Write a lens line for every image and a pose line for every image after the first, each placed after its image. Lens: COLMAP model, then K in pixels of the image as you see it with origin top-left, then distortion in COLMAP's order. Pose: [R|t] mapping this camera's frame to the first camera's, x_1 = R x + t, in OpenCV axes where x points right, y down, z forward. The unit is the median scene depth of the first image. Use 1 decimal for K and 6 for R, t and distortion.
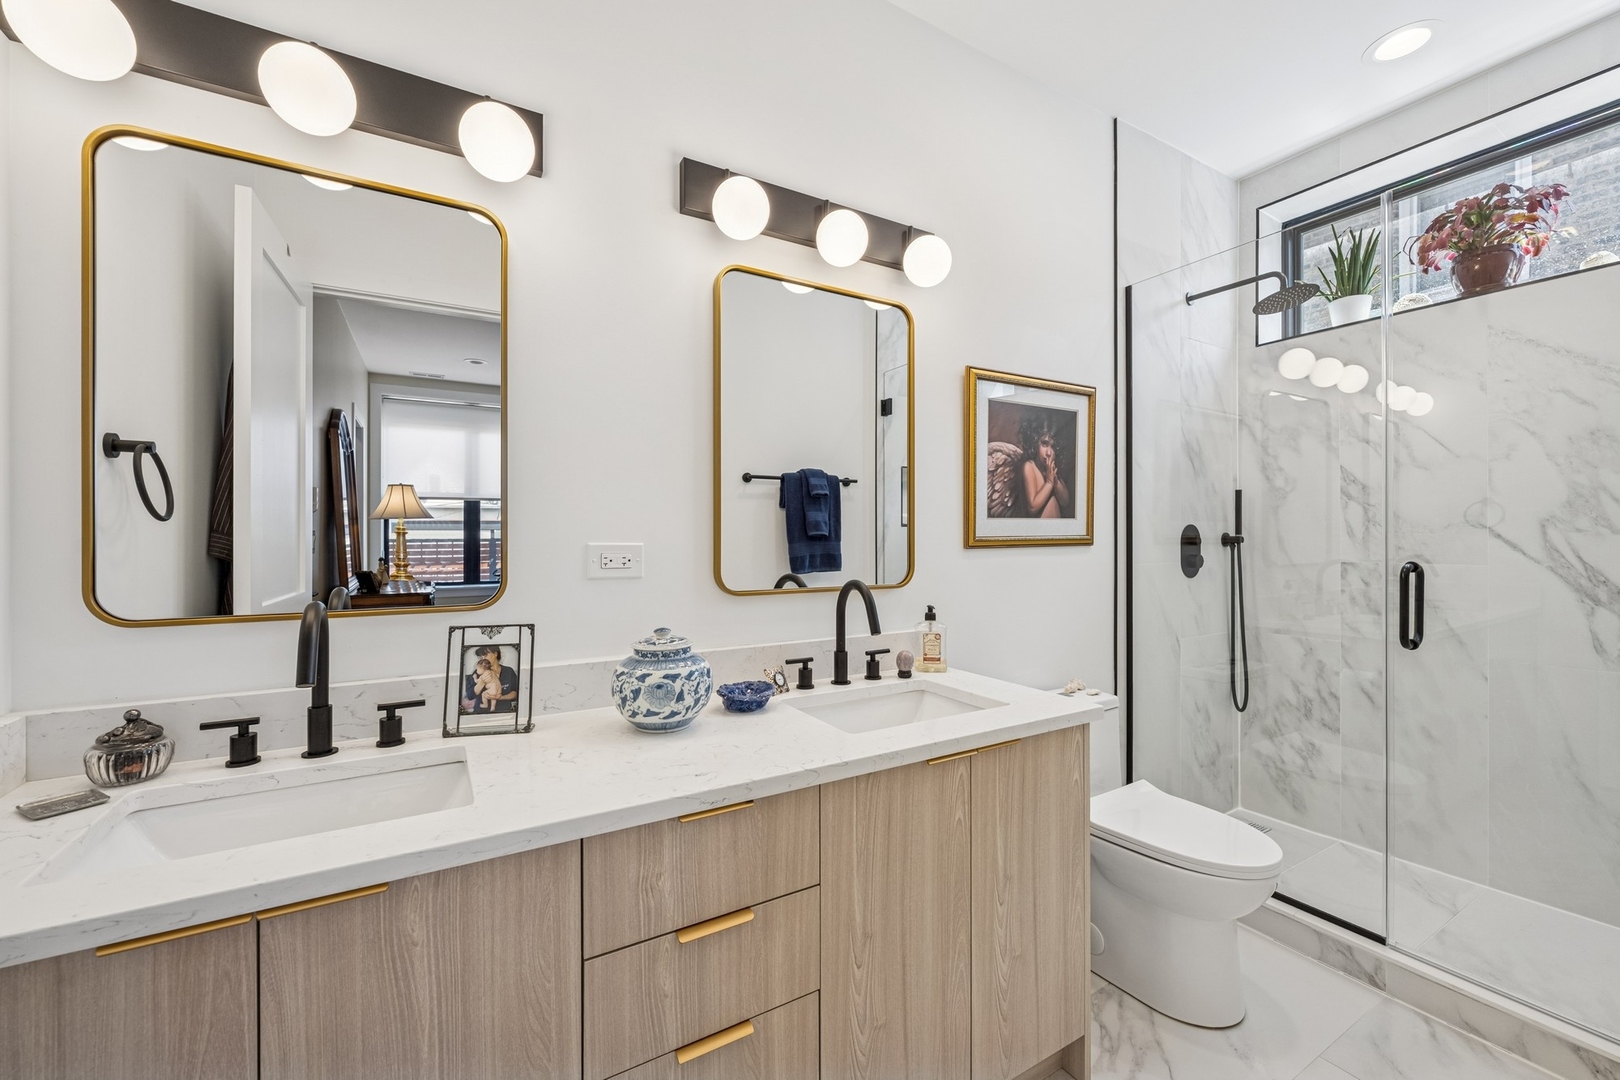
lens RADIAL K [[655.3, 0, 810.0], [0, 655.3, 540.0], [0, 0, 1]] dist [-0.000883, -0.000354]
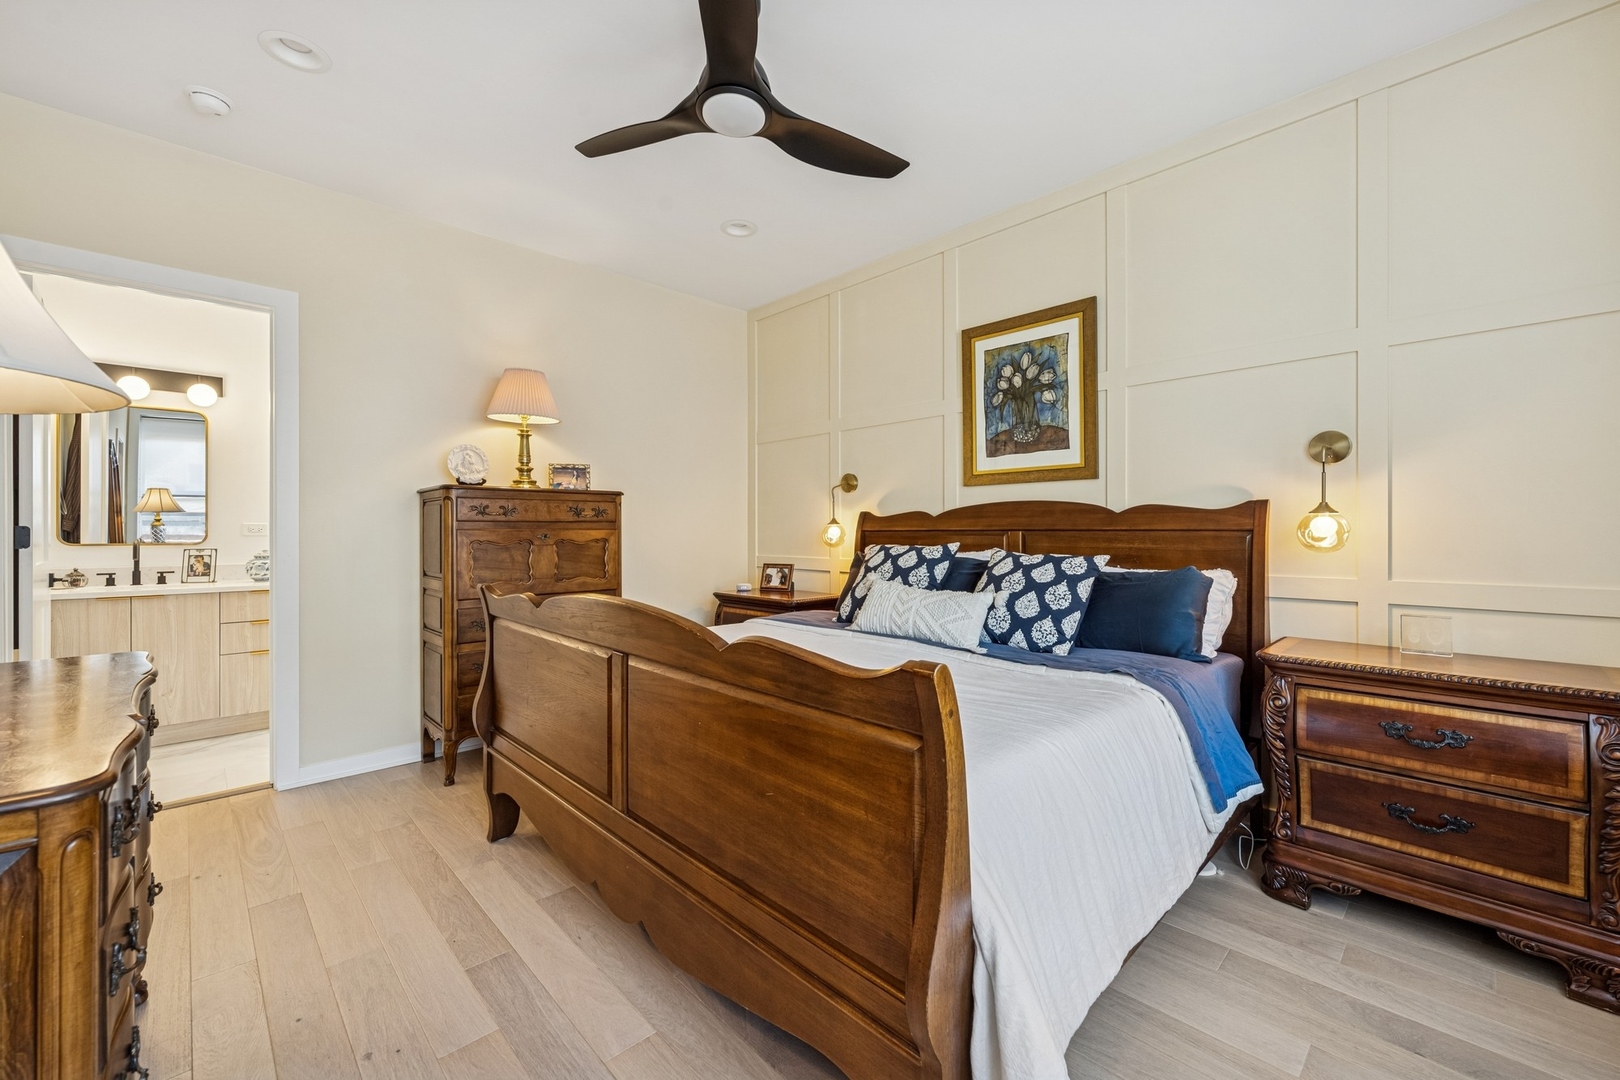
lens RADIAL K [[654.0, 0, 810.0], [0, 654.0, 540.0], [0, 0, 1]] dist [-0.000949, -0.000114]
pose [[0.972817, 0.003597, 0.231545, 1.687687], [-0.004967, 0.999973, 0.005335, 0.060607], [-0.231520, -0.006340, 0.972809, -2.813313]]
